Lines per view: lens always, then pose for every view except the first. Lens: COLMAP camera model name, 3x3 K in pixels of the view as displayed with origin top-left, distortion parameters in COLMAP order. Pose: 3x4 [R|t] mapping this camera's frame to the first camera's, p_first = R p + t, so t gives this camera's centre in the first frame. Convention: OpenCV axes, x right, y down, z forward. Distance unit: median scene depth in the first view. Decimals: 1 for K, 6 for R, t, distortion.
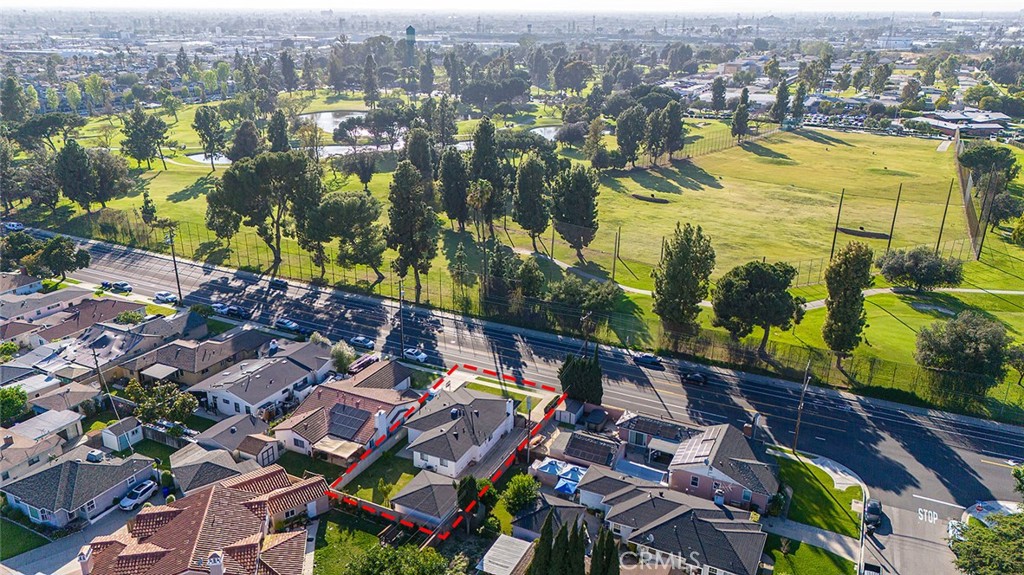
lens RADIAL K [[725.1, 0, 510.8], [0, 725.1, 287.5], [0, 0, 1]] dist [0.009309, 0.000936]
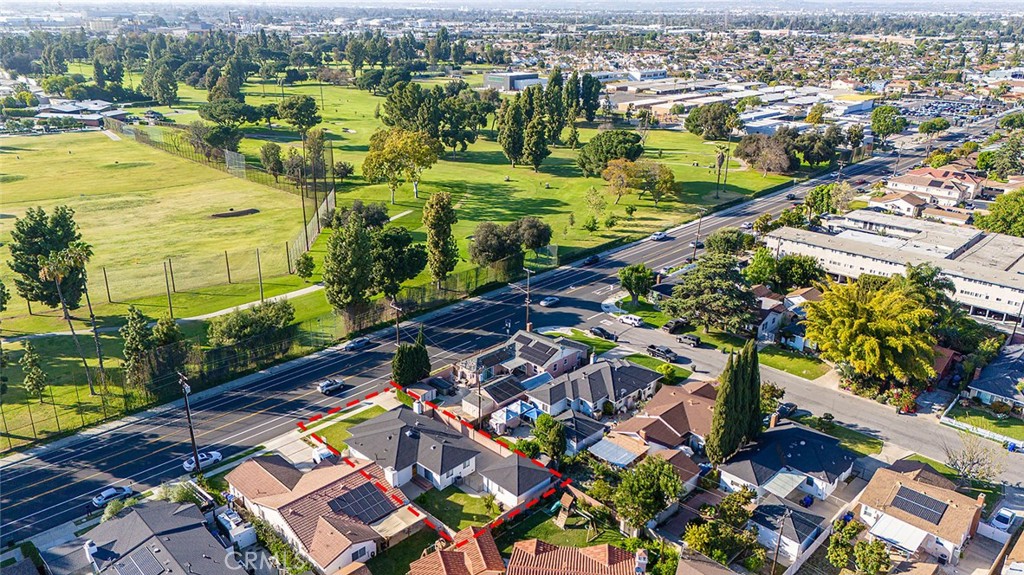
lens RADIAL K [[725.1, 0, 509.6], [0, 725.1, 286.1], [0, 0, 1]] dist [0.009309, 0.000936]
pose [[0.317678, -0.338668, 0.885655, -0.718745], [0.317527, 0.918107, 0.237183, -0.178089], [-0.893452, 0.205871, 0.399199, 0.362412]]
